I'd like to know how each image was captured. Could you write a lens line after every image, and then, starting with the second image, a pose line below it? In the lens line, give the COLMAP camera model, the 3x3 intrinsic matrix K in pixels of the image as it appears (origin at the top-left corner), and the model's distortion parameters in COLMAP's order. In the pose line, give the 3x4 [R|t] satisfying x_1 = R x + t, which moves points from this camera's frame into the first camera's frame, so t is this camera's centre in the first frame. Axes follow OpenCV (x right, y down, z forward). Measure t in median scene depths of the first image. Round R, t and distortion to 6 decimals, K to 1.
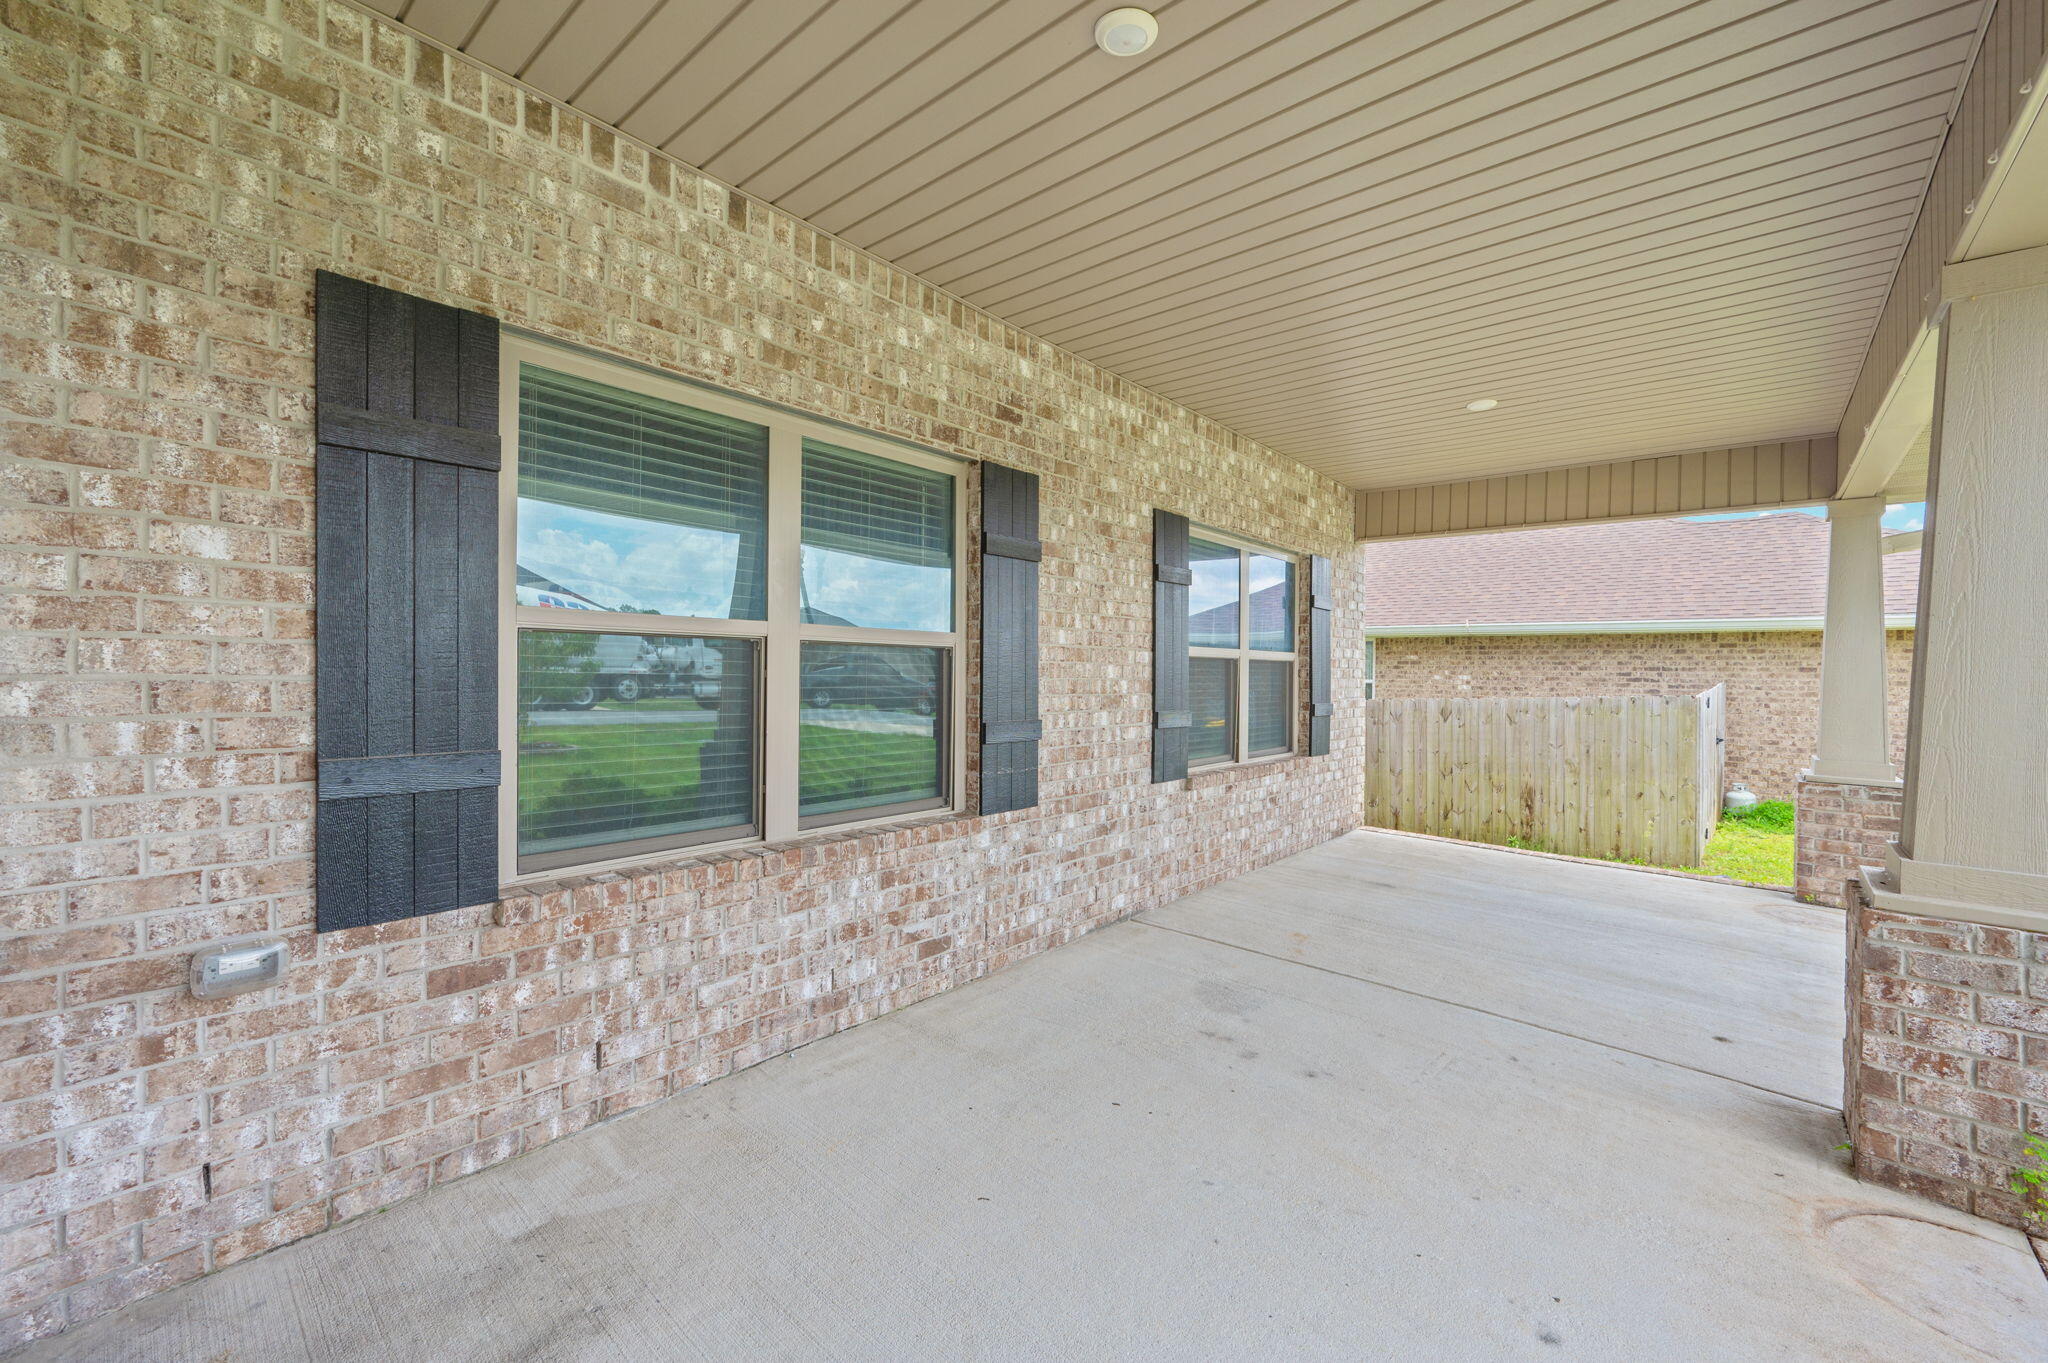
lens RADIAL K [[834.3, 0, 1025.4], [0, 834.3, 679.2], [0, 0, 1]] dist [-0.036128, -0.000273]
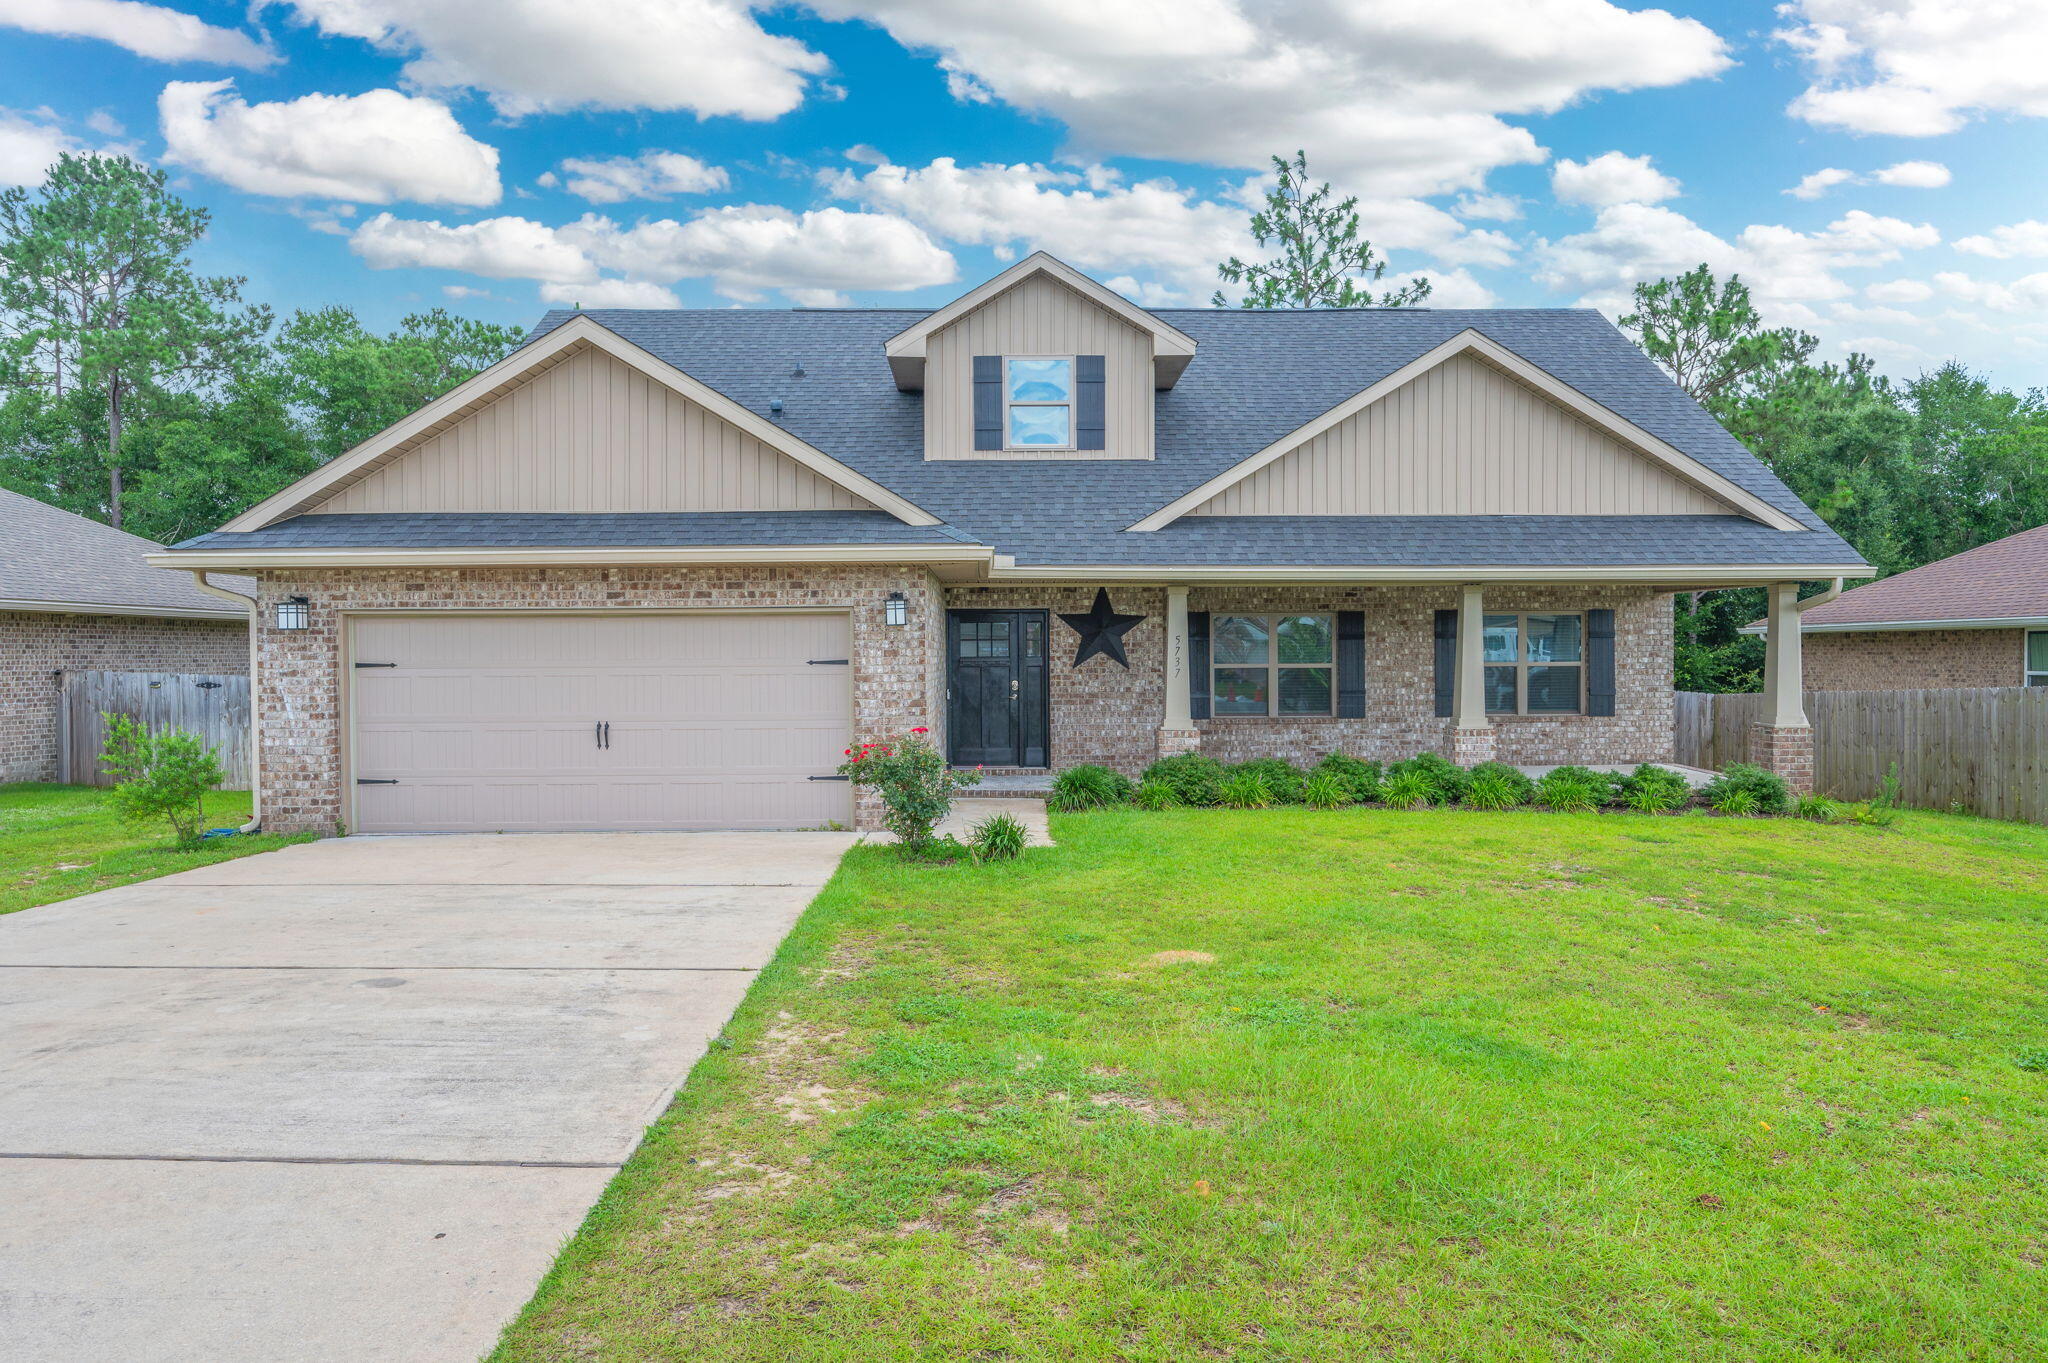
lens RADIAL K [[834.3, 0, 1025.4], [0, 834.3, 678.8], [0, 0, 1]] dist [-0.036128, -0.000273]
pose [[0.648161, -0.004800, -0.761488, 1.361849], [0.008982, 0.999959, 0.001342, -0.008168], [0.761450, -0.007710, 0.648178, -1.727138]]
